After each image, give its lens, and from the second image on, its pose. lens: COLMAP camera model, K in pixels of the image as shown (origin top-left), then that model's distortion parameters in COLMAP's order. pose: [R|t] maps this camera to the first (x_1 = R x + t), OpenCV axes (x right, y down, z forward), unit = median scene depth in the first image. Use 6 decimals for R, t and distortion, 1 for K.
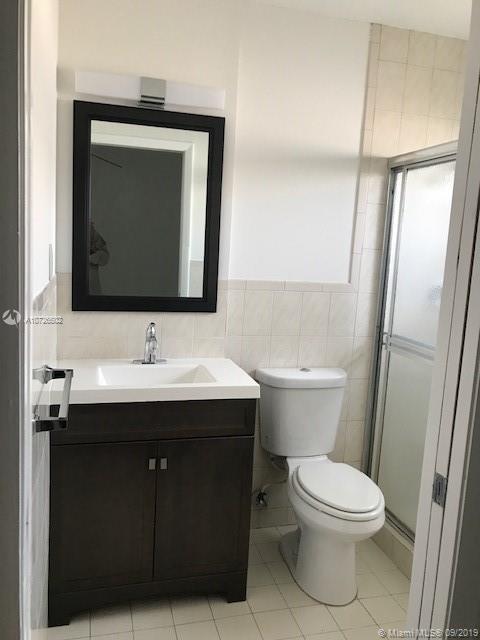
lens RADIAL K [[527.0, 0, 242.3], [0, 527.0, 318.2], [0, 0, 1]] dist [0.021926, -0.024181]
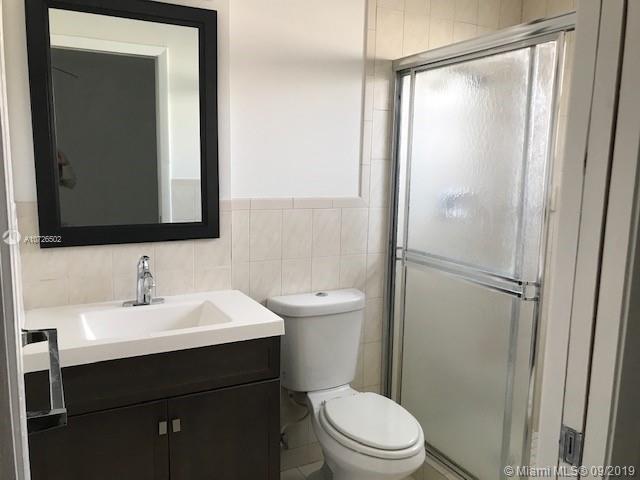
lens RADIAL K [[527.0, 0, 318.0], [0, 527.0, 241.7], [0, 0, 1]] dist [0.021926, -0.024181]
pose [[0.977992, -0.067207, 0.197524, -0.060136], [0.064030, 0.997696, 0.022434, -0.013955], [-0.198576, -0.009293, 0.980041, 0.111953]]
